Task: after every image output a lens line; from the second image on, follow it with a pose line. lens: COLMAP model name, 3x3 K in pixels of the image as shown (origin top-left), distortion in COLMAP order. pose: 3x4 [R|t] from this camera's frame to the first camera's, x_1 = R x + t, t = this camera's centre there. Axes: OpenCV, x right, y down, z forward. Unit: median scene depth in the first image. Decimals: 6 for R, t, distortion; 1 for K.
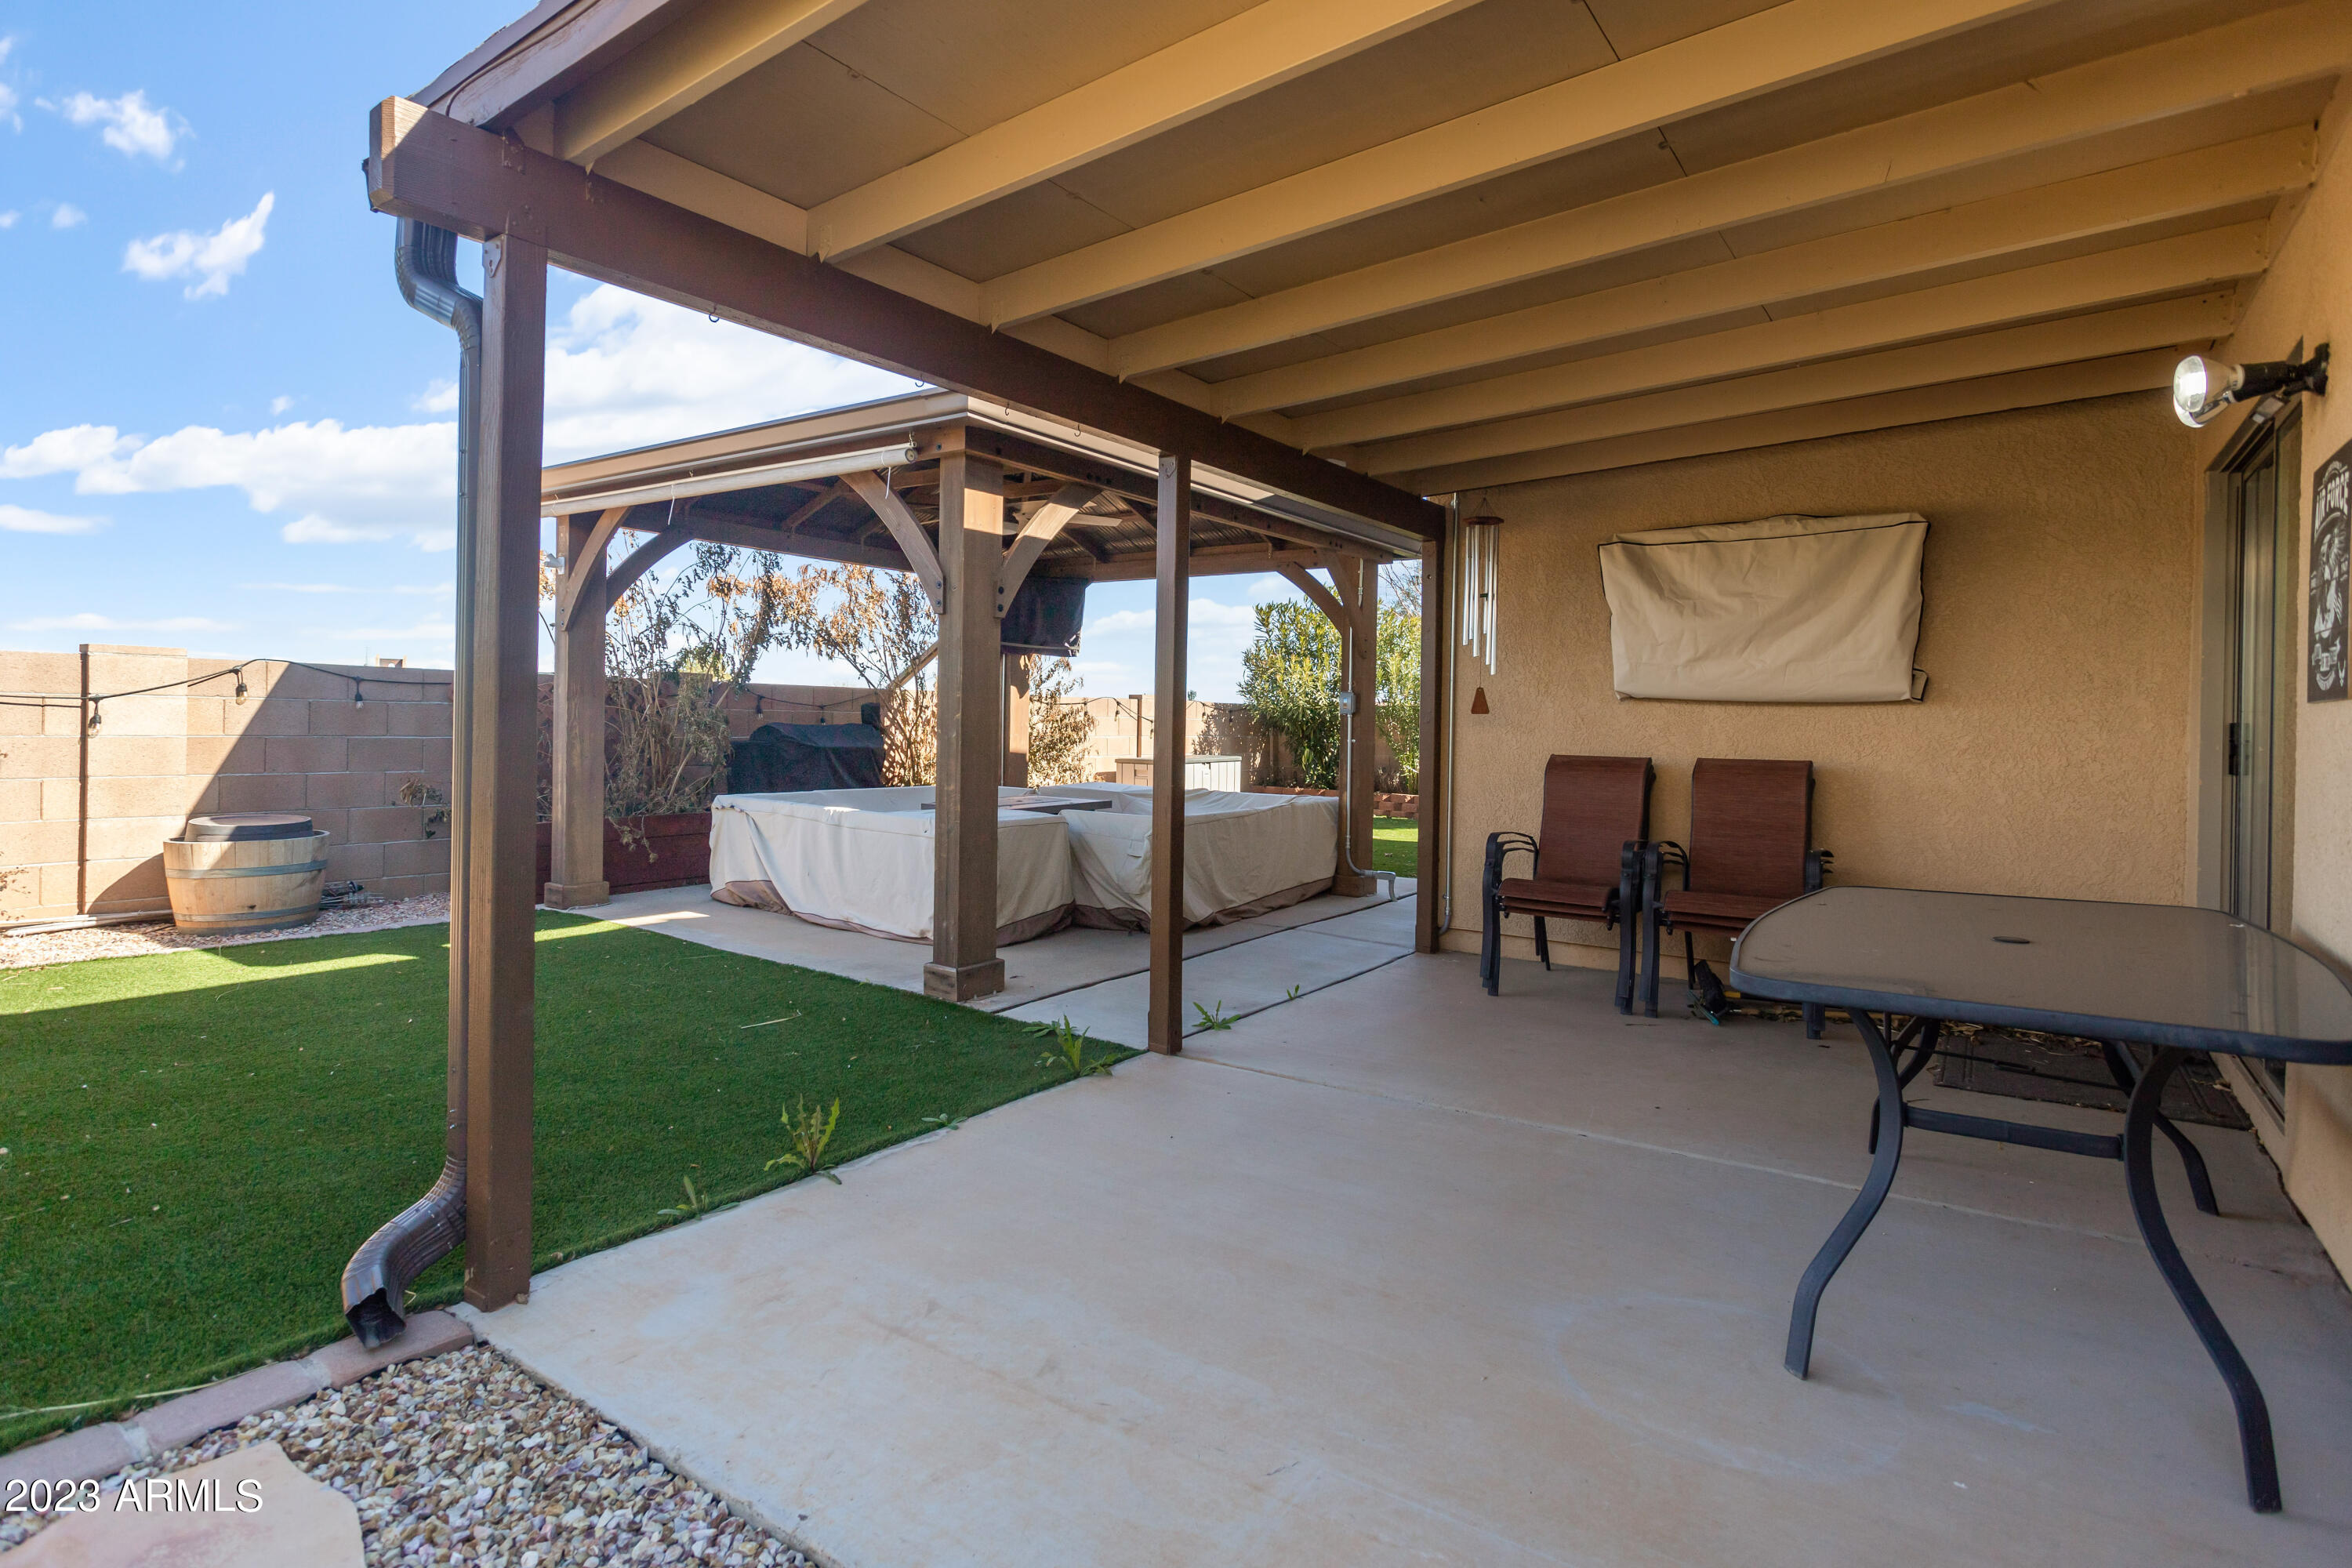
lens RADIAL K [[1135.3, 0, 1171.4], [0, 1135.3, 720.7], [0, 0, 1]] dist [0.001120, 0.001144]
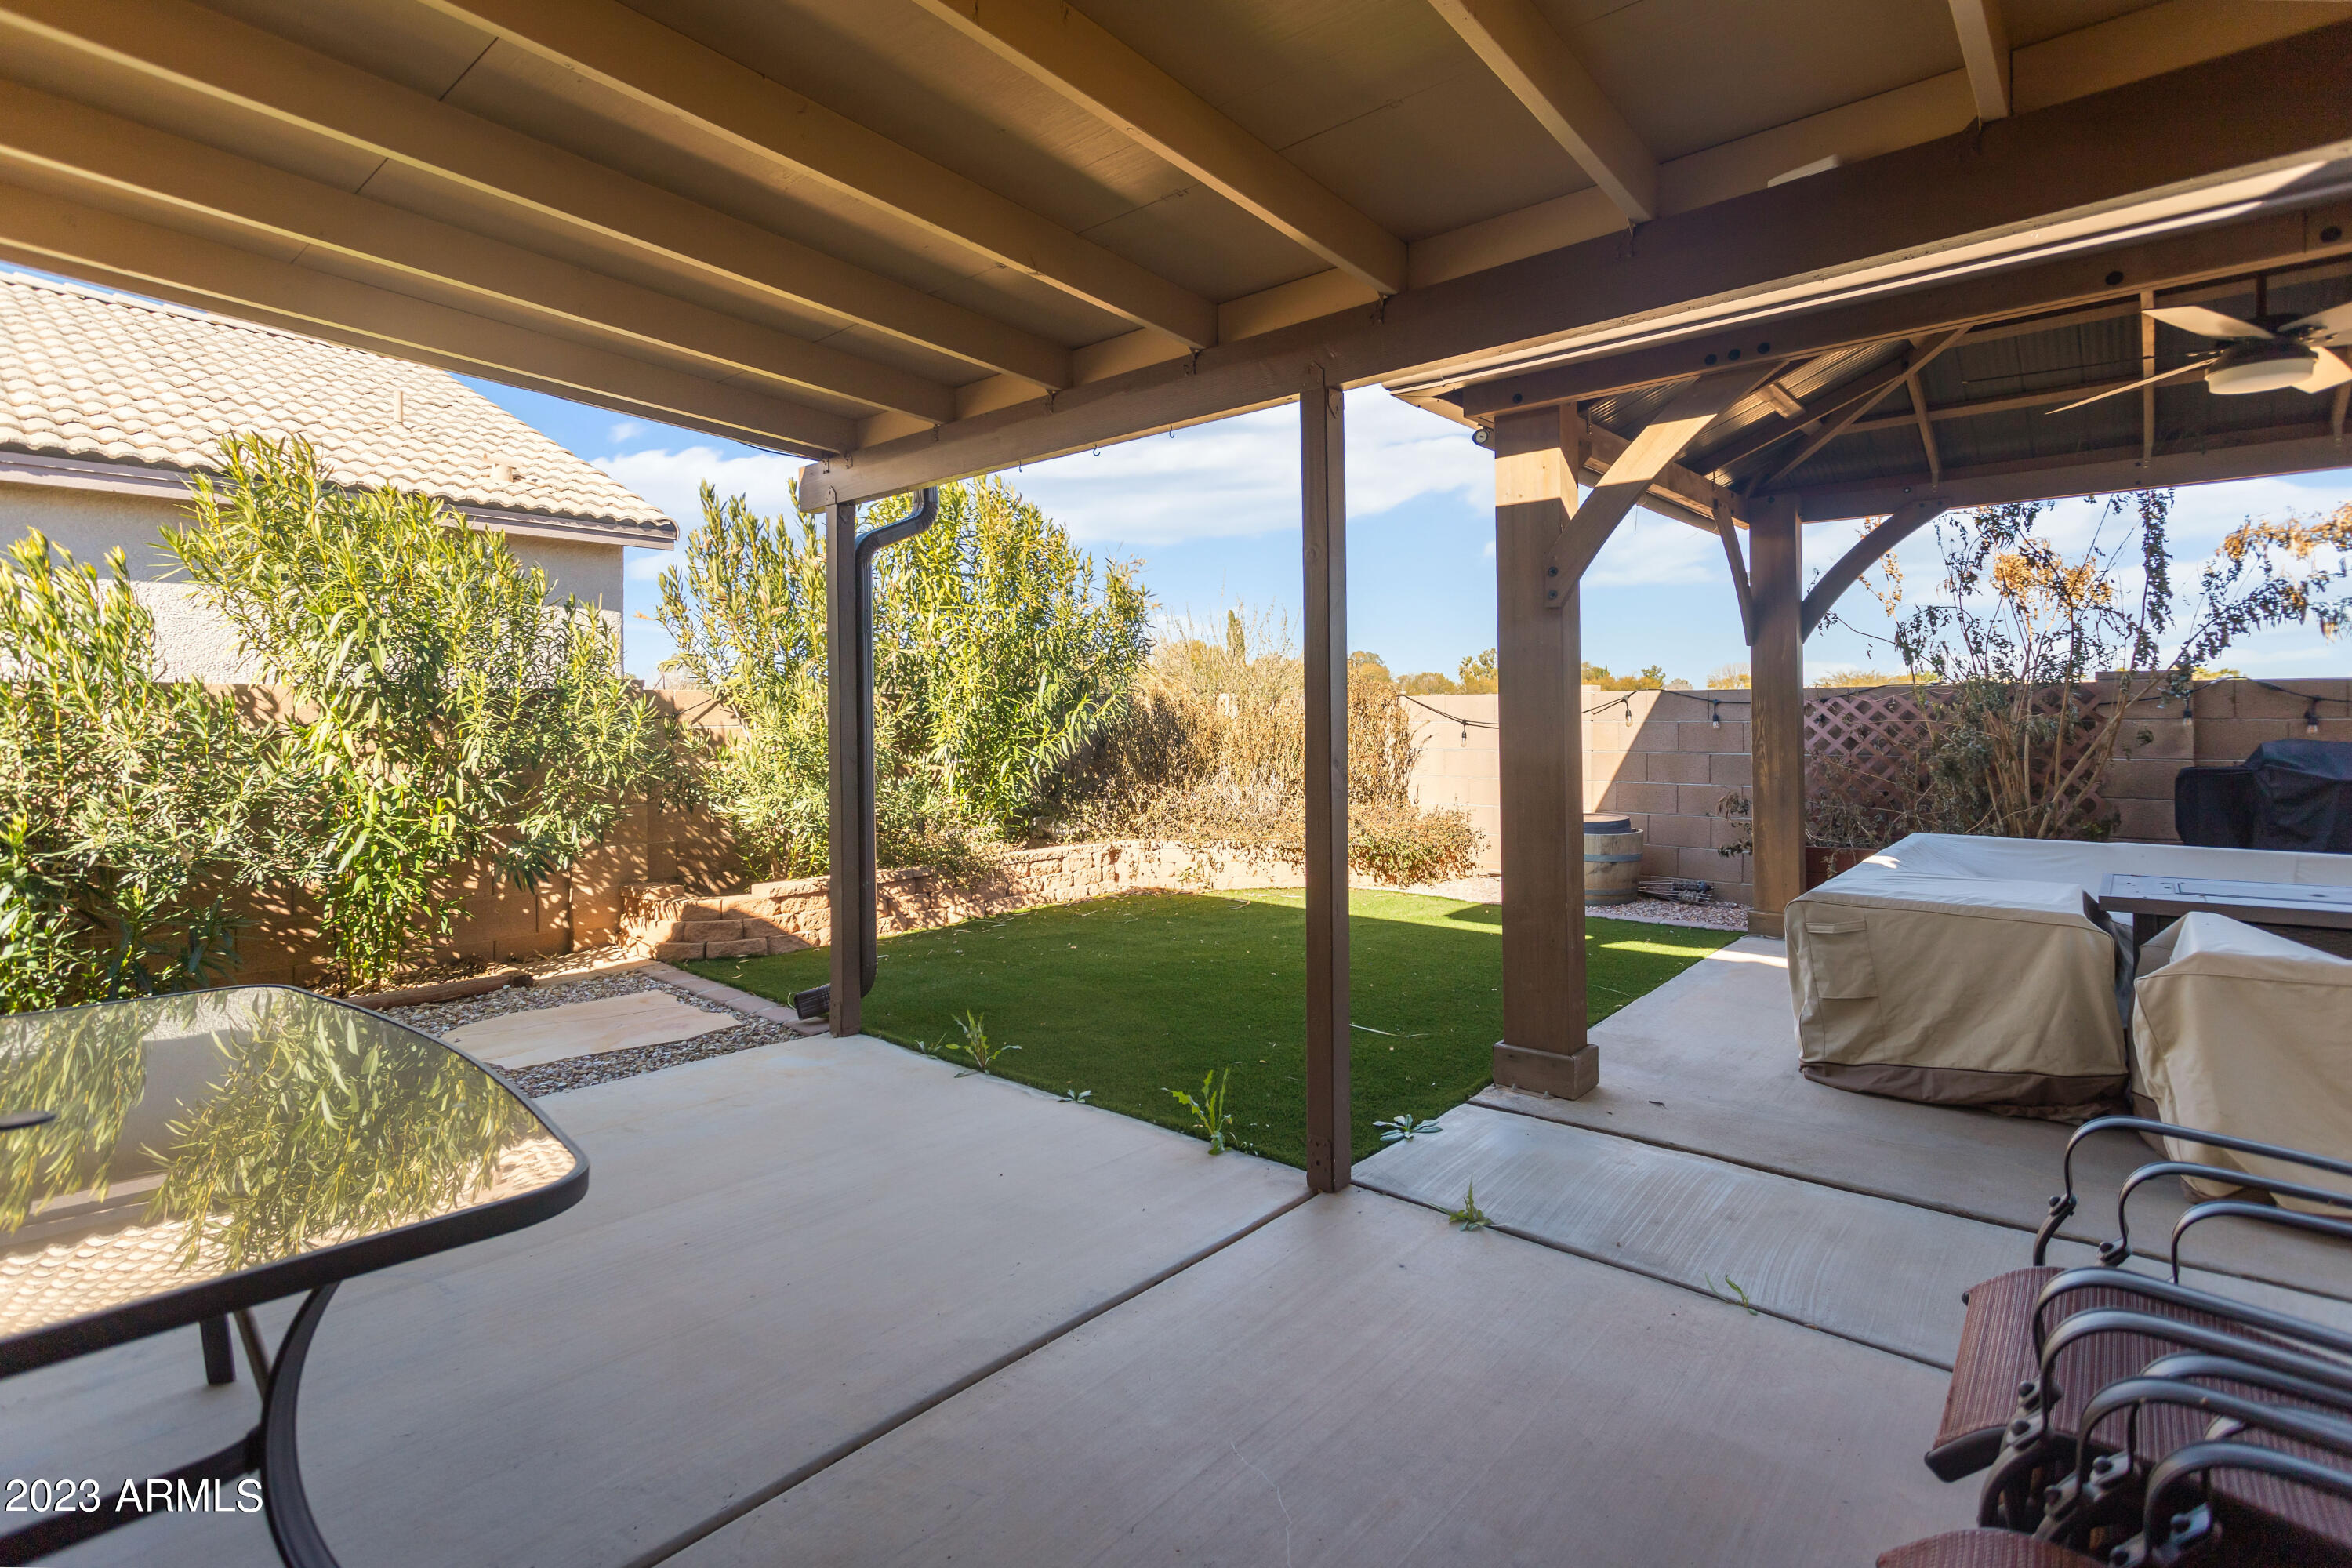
lens RADIAL K [[1135.3, 0, 1171.4], [0, 1135.3, 720.7], [0, 0, 1]] dist [0.001120, 0.001144]
pose [[-0.097811, -0.016558, -0.995067, 0.464474], [0.007292, 0.999823, -0.017354, -0.002247], [0.995178, -0.008953, -0.097673, 0.596160]]
